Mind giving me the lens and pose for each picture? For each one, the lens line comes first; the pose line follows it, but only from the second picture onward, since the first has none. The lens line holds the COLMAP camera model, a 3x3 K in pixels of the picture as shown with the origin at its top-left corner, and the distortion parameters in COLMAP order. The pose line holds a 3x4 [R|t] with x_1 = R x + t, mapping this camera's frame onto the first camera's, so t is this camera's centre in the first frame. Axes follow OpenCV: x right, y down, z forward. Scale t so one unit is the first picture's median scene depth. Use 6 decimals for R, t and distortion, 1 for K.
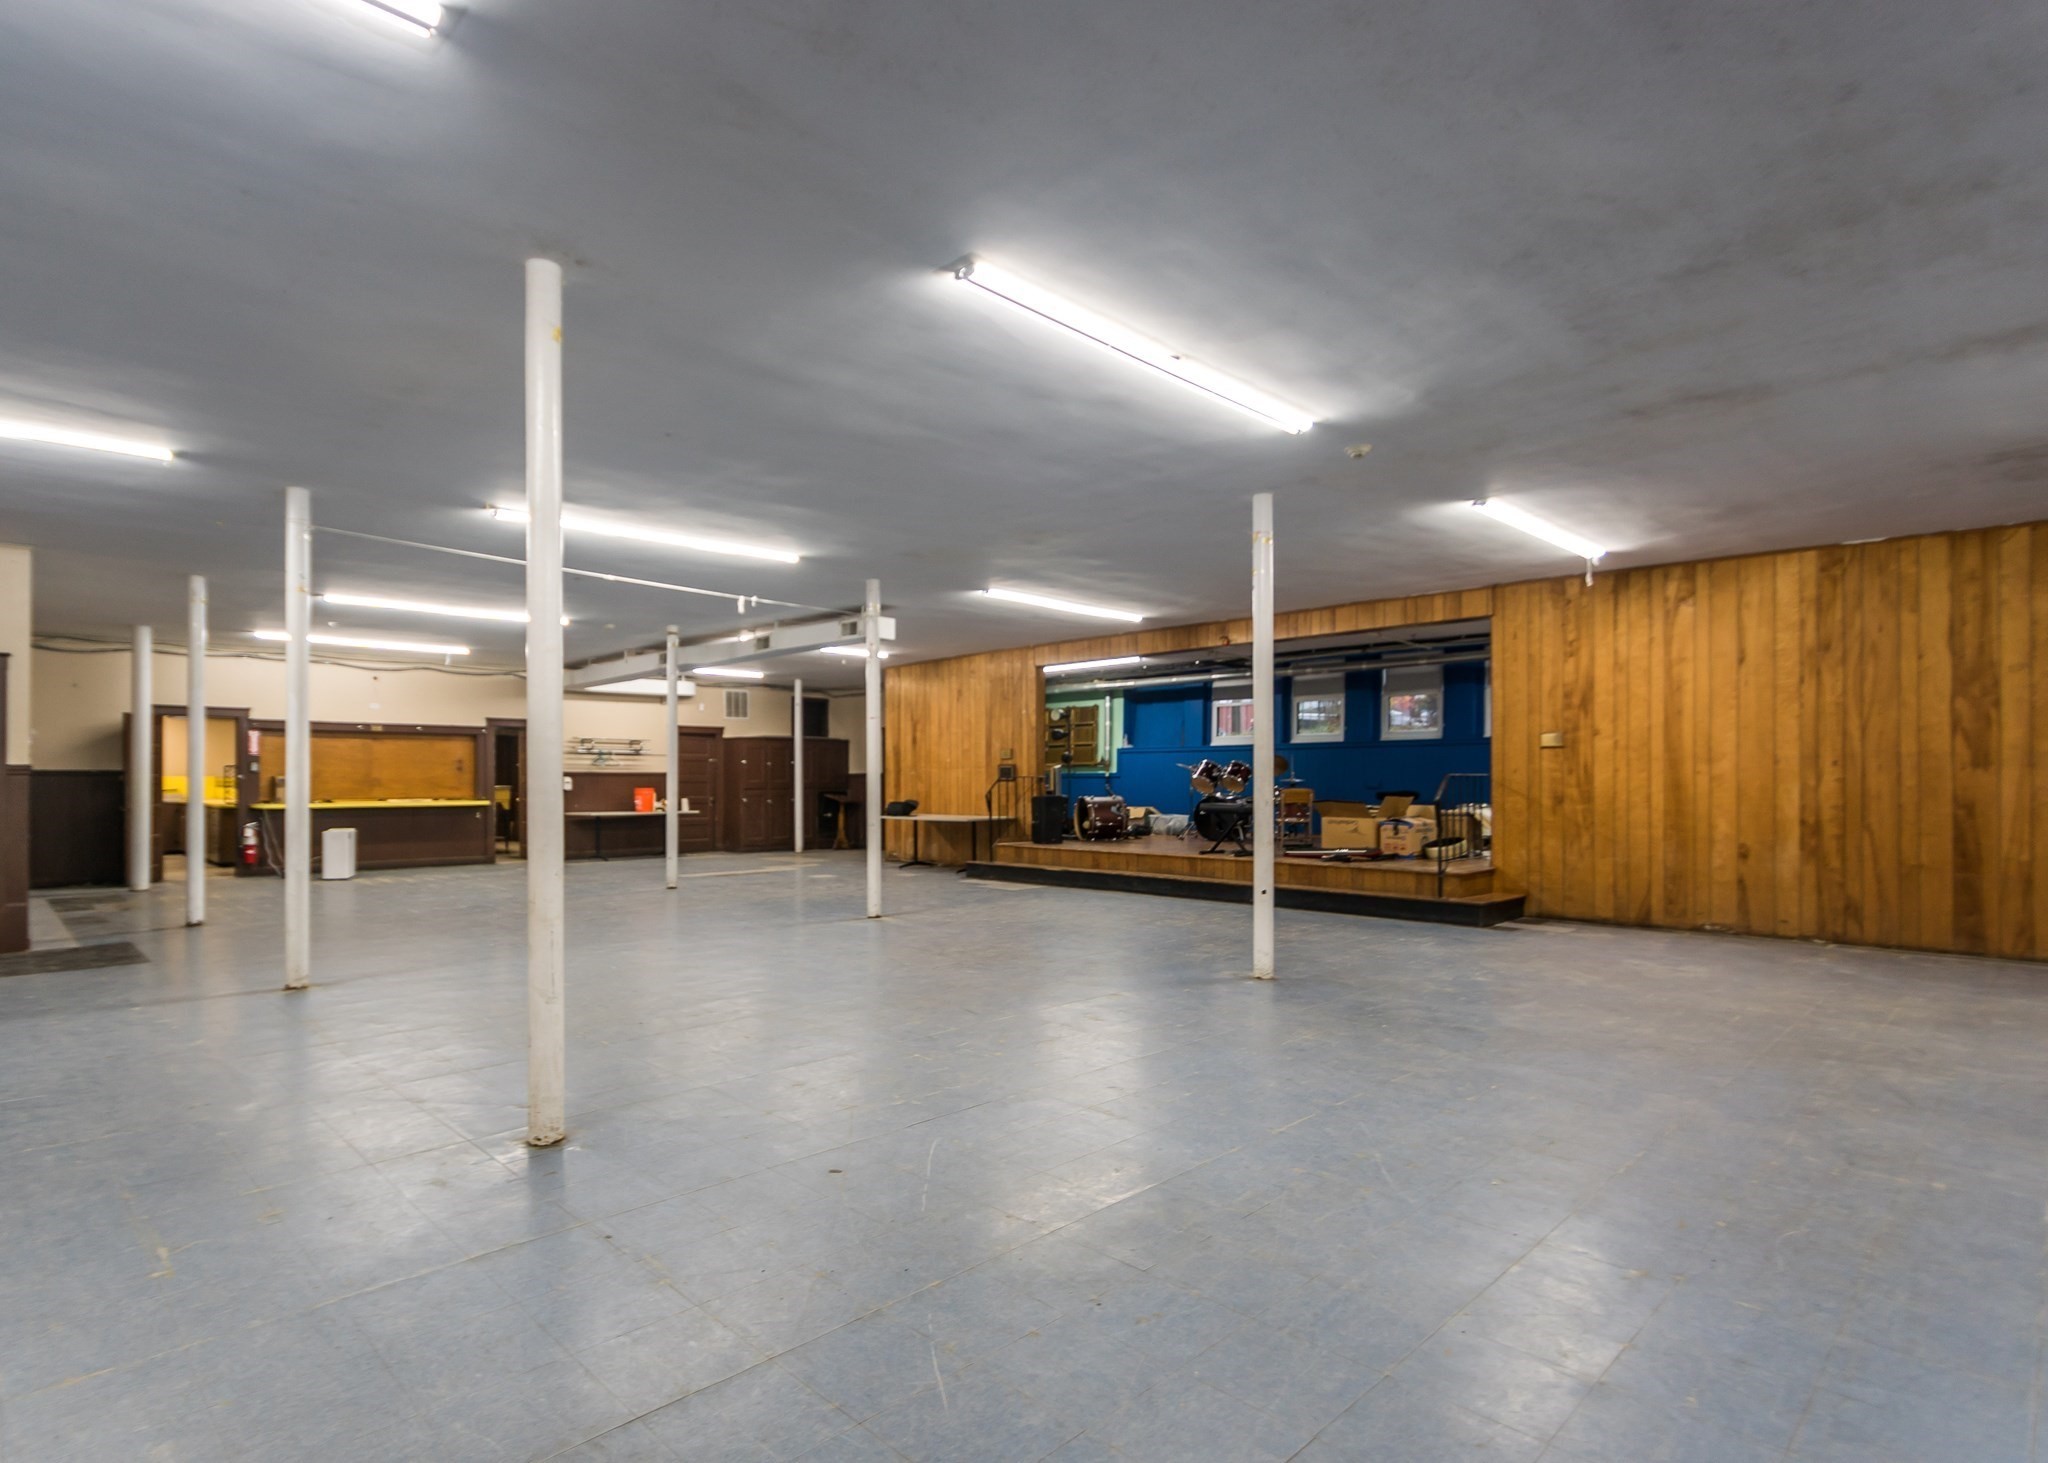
lens RADIAL K [[1021.8, 0, 947.8], [0, 1021.8, 779.1], [0, 0, 1]] dist [0.004810, -0.004370]
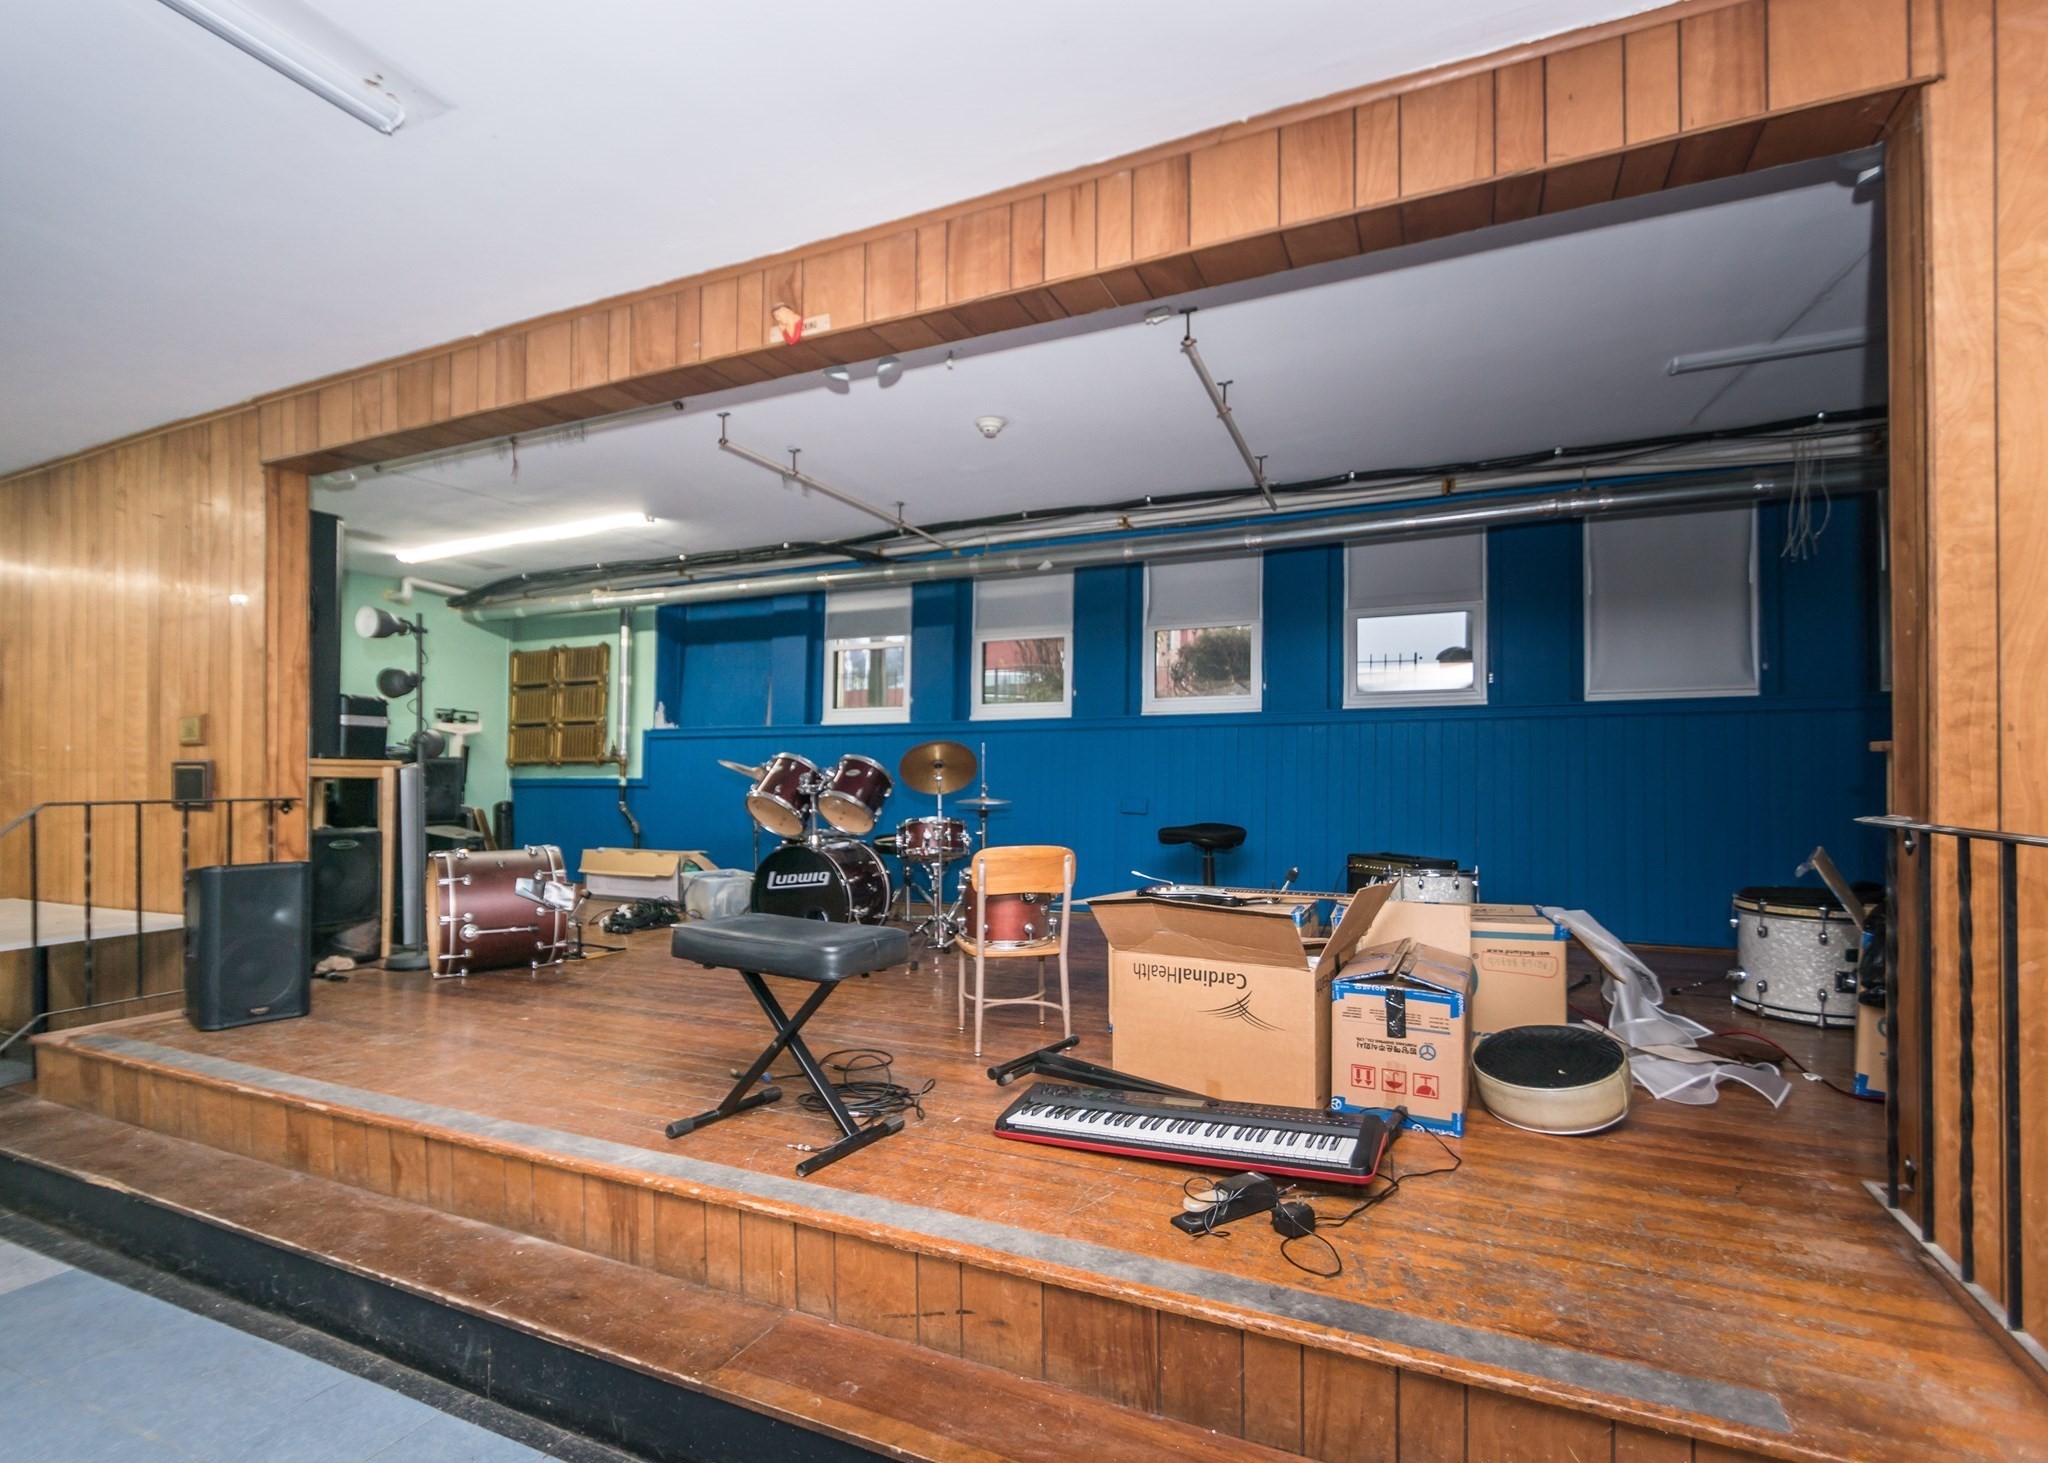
lens RADIAL K [[1021.8, 0, 1022.1], [0, 1021.8, 749.1], [0, 0, 1]] dist [0.004810, -0.004370]
pose [[0.922058, 0.010582, 0.386906, 0.155150], [-0.000824, 0.999678, -0.025378, -0.008323], [-0.387050, 0.023081, 0.921770, 0.499102]]
